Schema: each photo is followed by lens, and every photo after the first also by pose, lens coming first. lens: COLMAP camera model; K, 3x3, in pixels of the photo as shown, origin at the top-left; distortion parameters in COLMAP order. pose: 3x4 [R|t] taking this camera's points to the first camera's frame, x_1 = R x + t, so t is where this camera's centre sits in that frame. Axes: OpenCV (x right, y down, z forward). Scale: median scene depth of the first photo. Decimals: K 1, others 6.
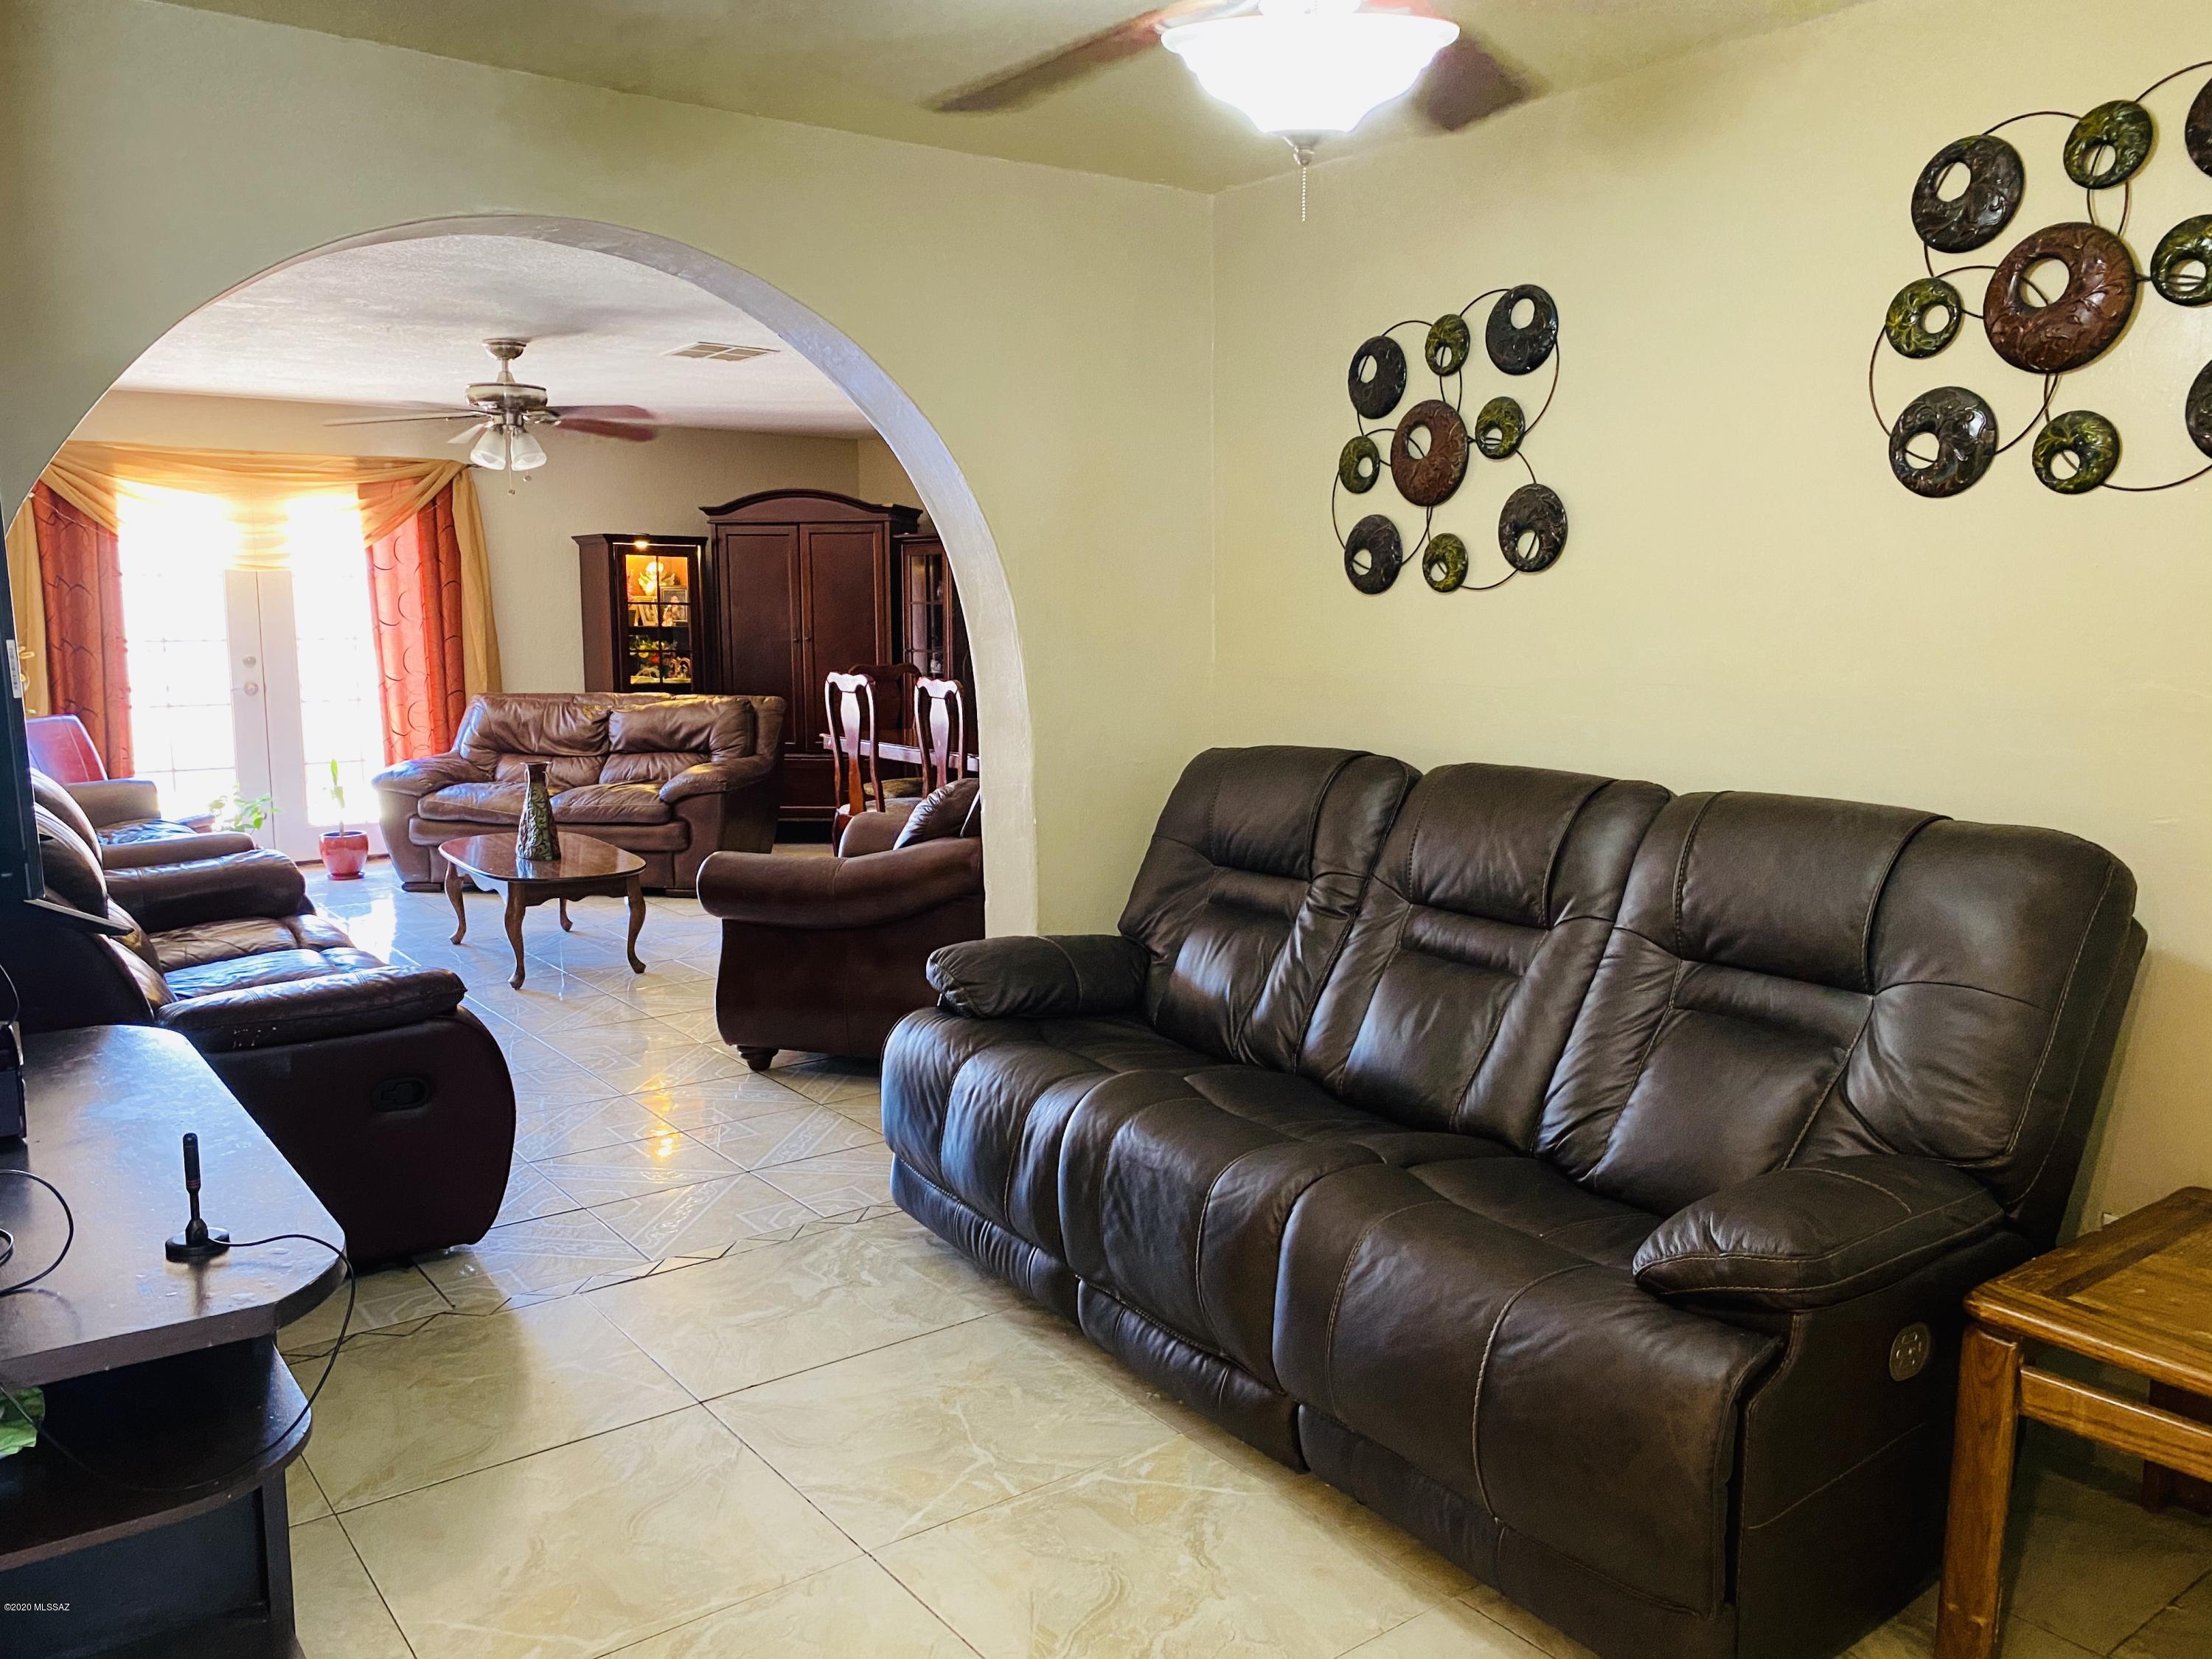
lens RADIAL K [[1716.6, 0, 1140.7], [0, 1716.6, 786.7], [0, 0, 1]] dist [-0.014834, 0.032631]
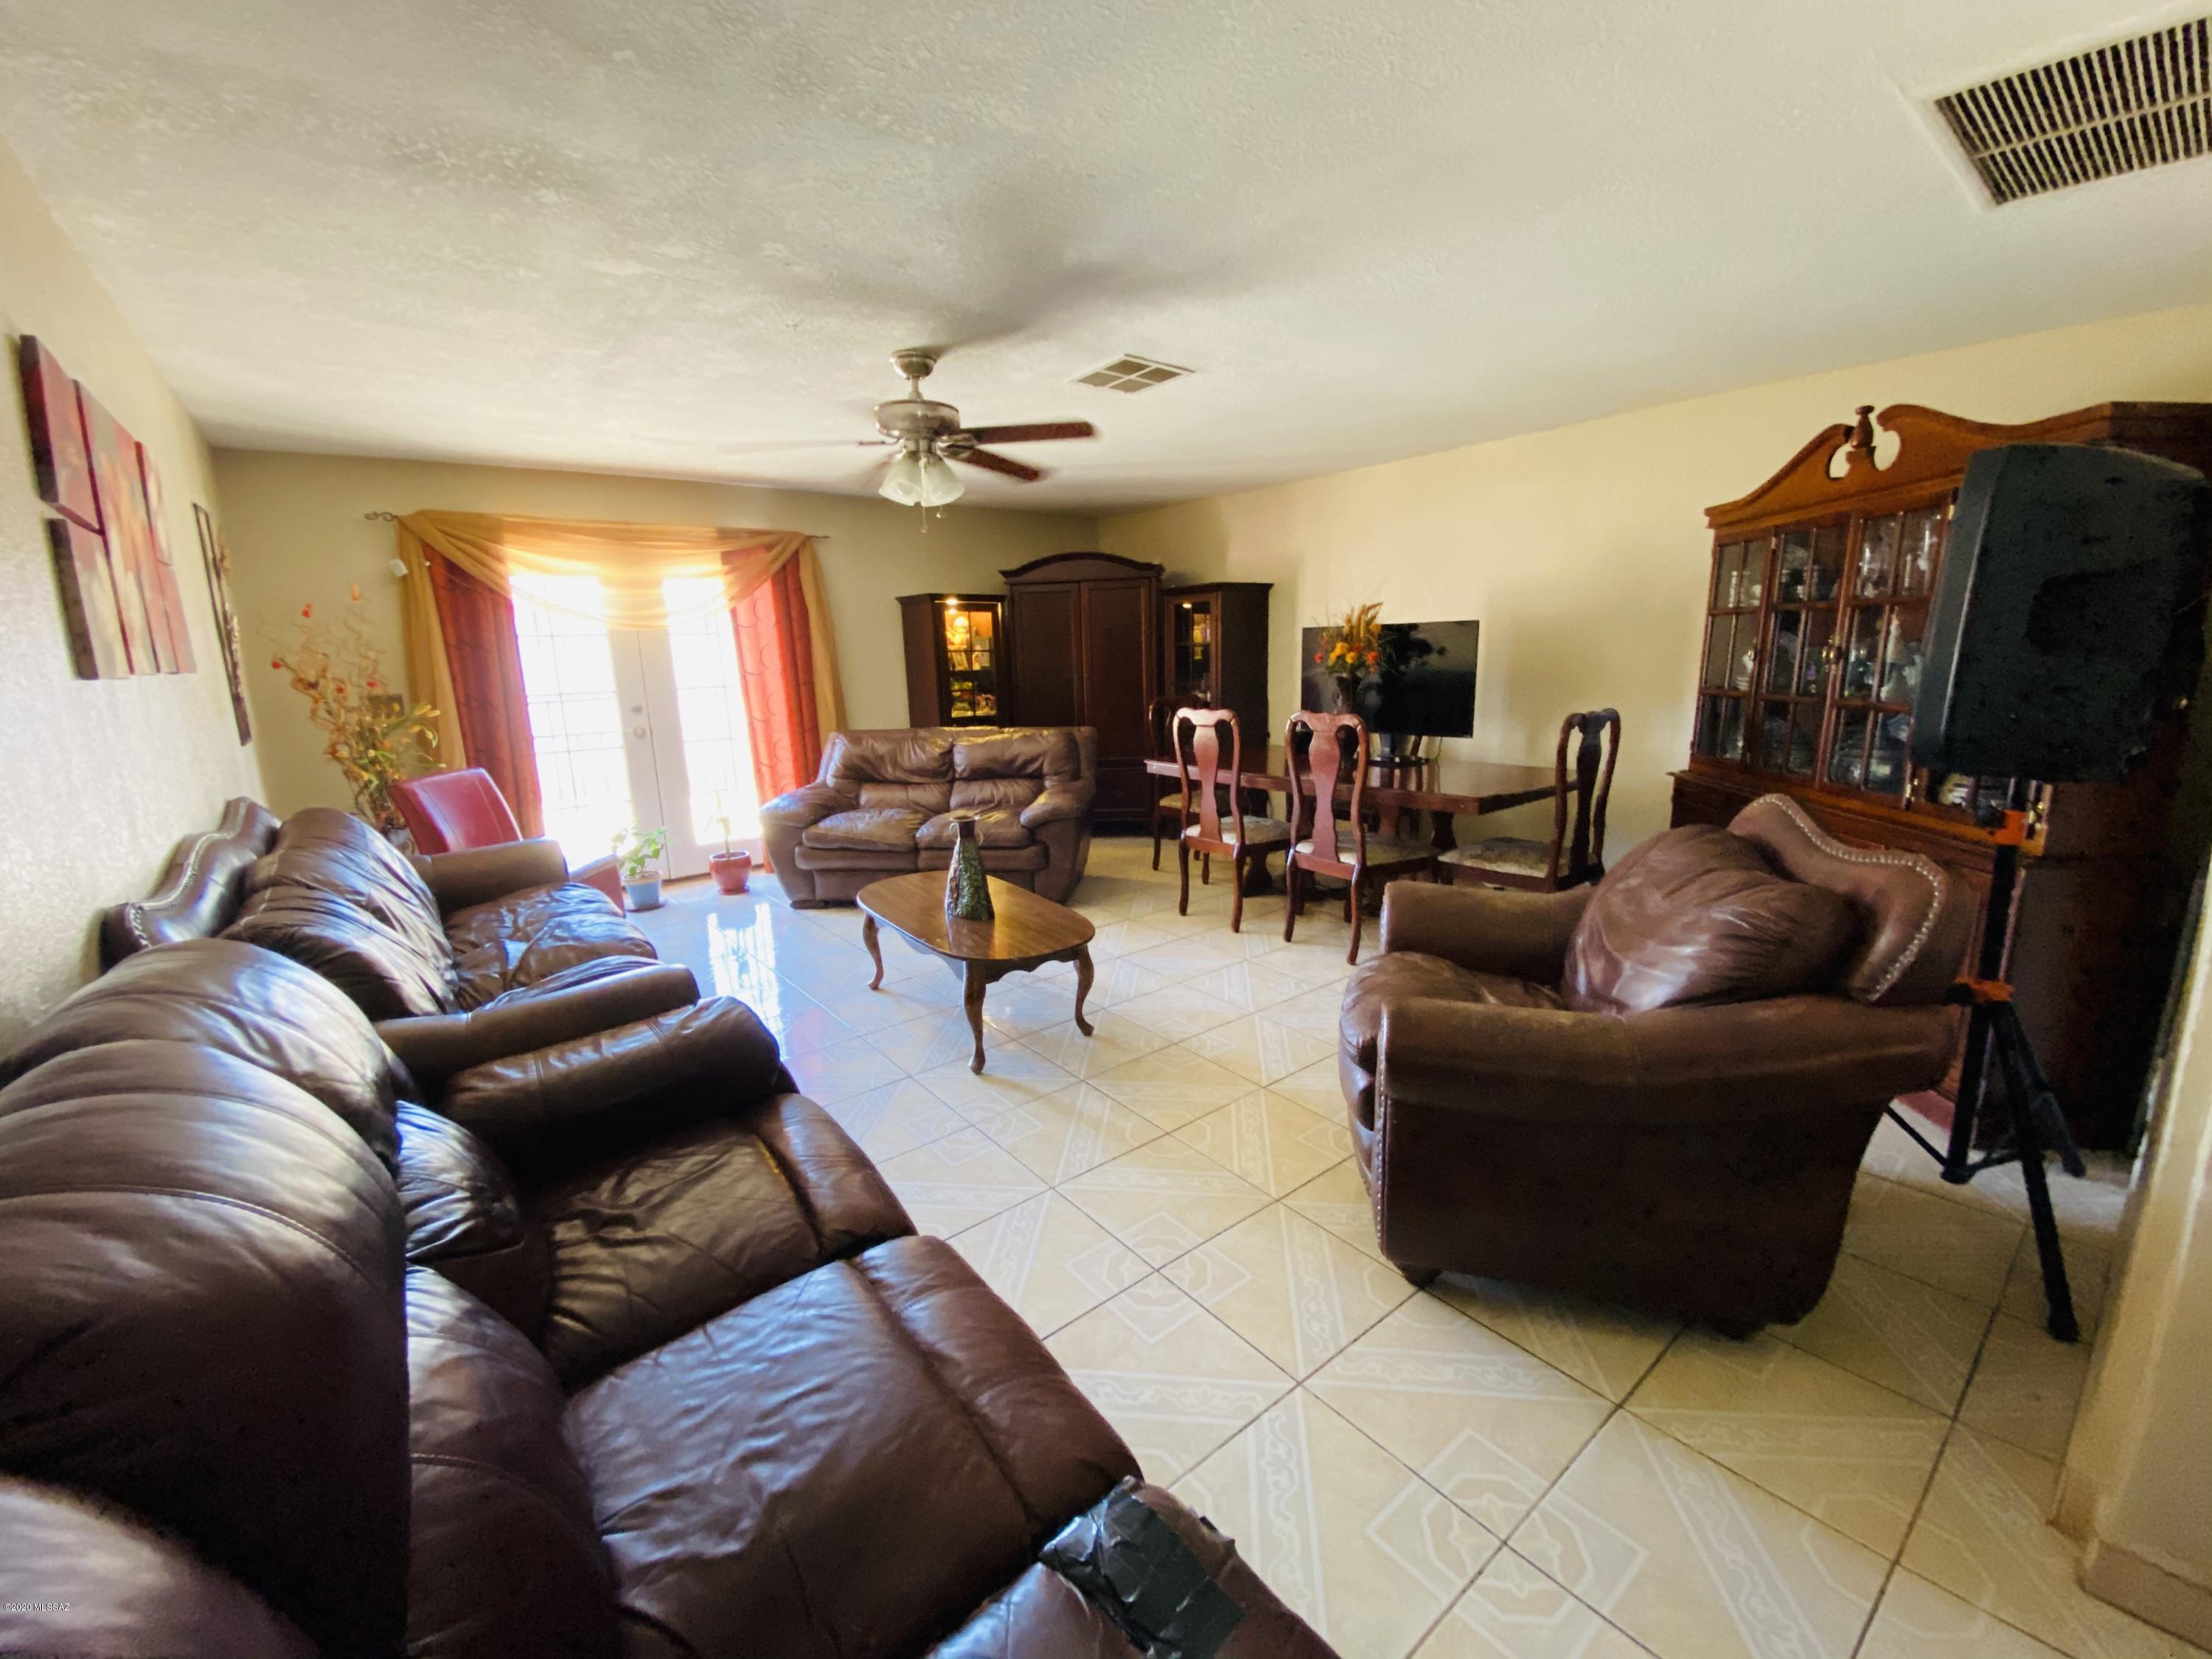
lens RADIAL K [[905.7, 0, 1120.7], [0, 905.7, 824.0], [0, 0, 1]] dist [0.015346, -0.011643]
pose [[0.999277, -0.030848, 0.022240, -0.210948], [0.028876, 0.996038, 0.084115, -0.038538], [-0.024746, -0.083412, 0.996208, 0.375758]]
